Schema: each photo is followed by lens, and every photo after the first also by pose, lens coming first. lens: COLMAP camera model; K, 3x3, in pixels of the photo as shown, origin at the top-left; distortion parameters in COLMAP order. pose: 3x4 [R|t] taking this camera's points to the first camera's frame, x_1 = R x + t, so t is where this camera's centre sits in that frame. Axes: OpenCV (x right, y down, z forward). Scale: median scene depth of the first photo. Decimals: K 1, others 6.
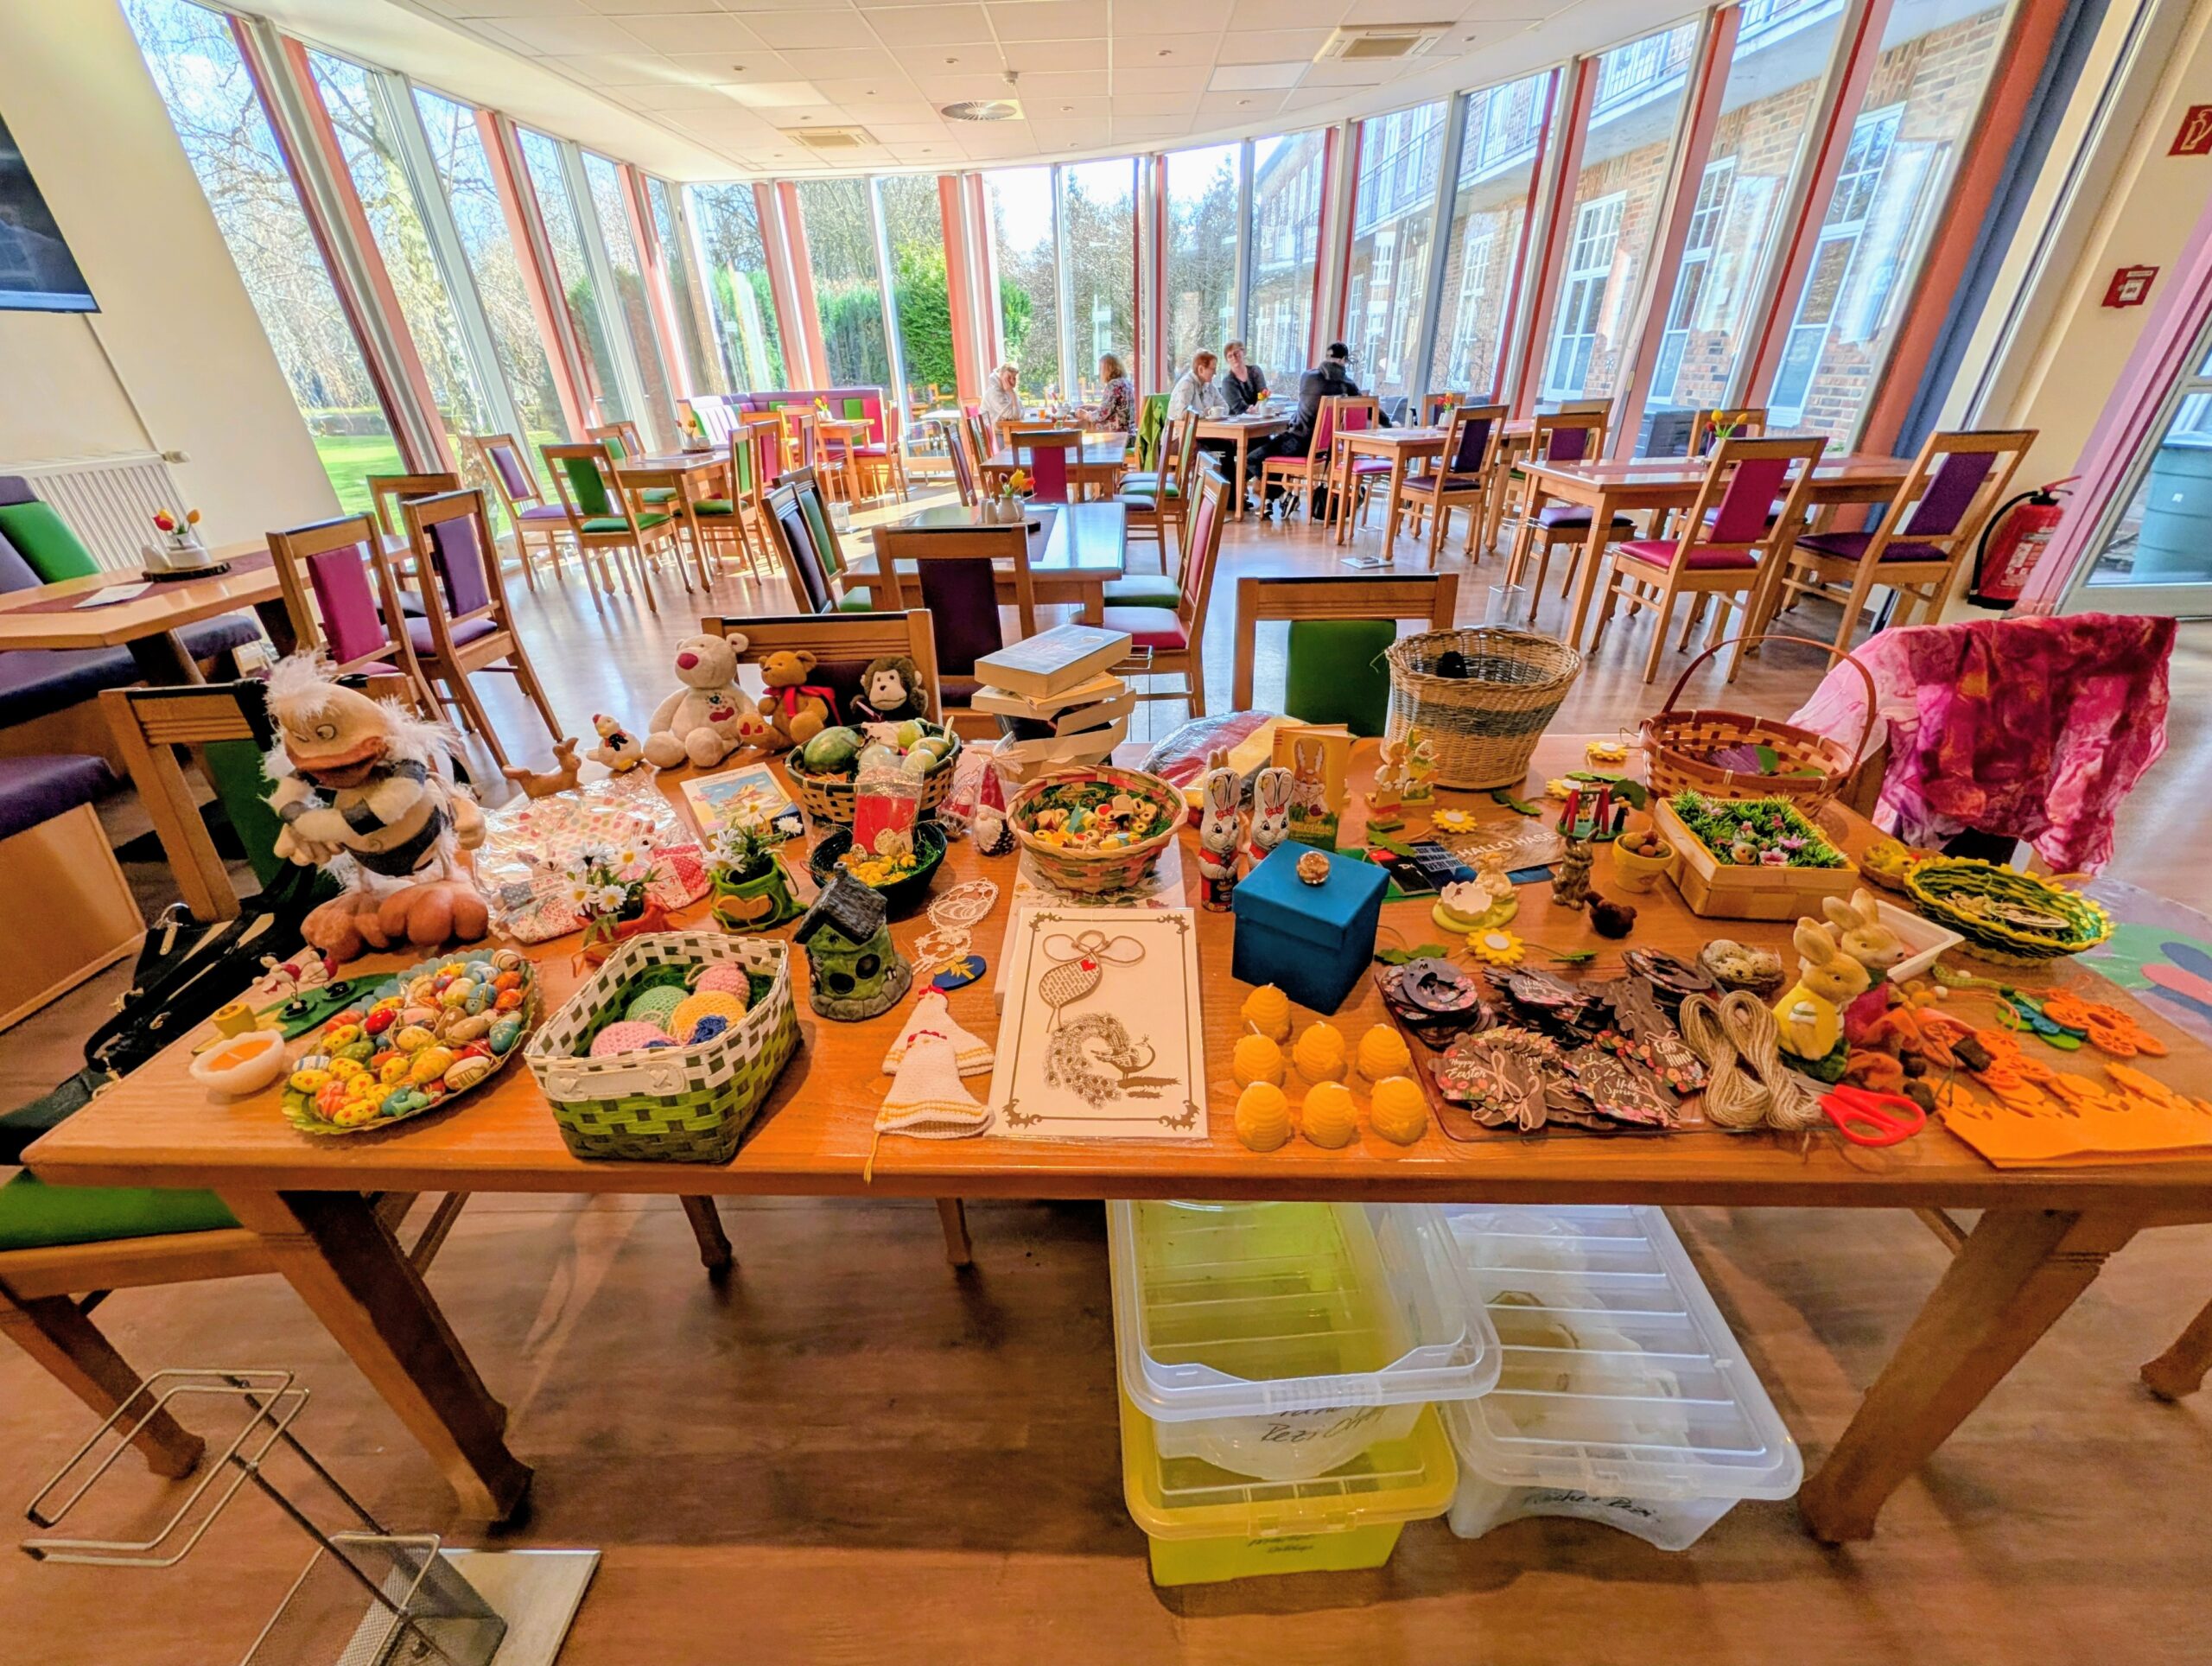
lens RADIAL K [[849.9, 0, 1099.5], [0, 849.9, 836.0], [0, 0, 1]] dist [0.003557, -0.000443]
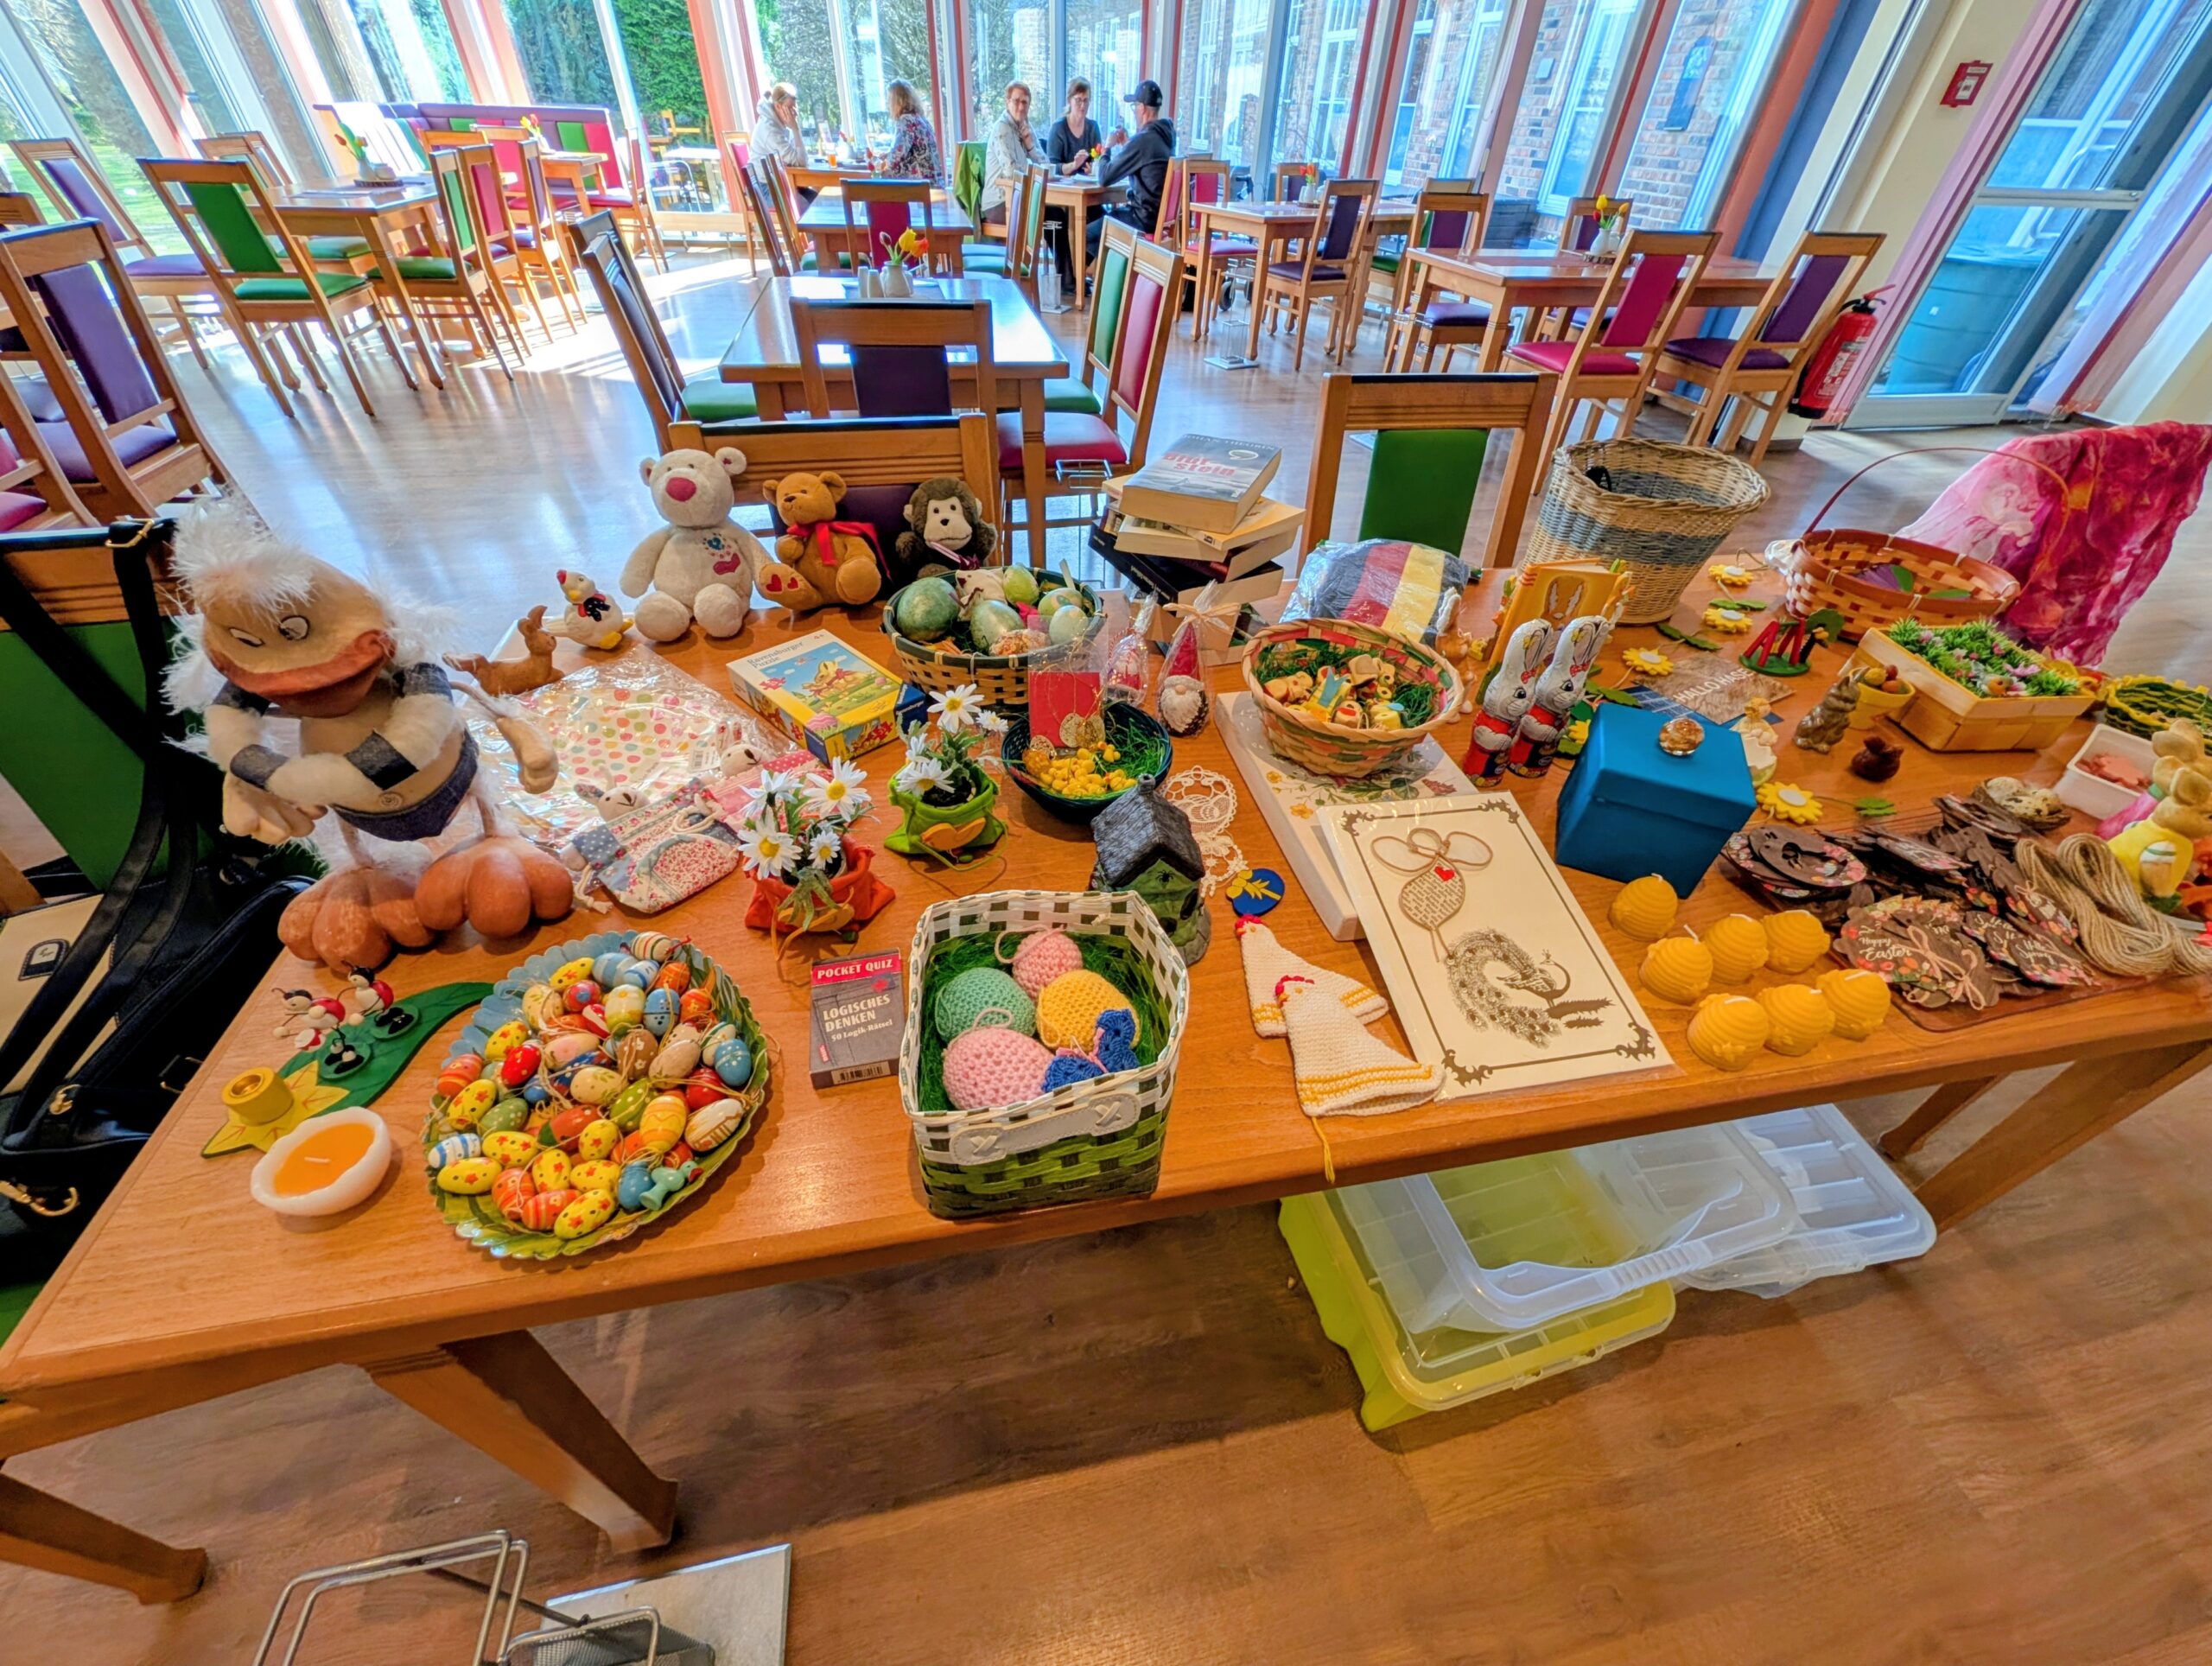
lens RADIAL K [[849.9, 0, 1102.4], [0, 849.9, 837.5], [0, 0, 1]] dist [0.003557, -0.000443]
pose [[0.973718, -0.097940, 0.205625, -0.357800], [0.055273, 0.977446, 0.203824, -0.050074], [-0.220949, -0.187101, 0.957170, 0.197443]]
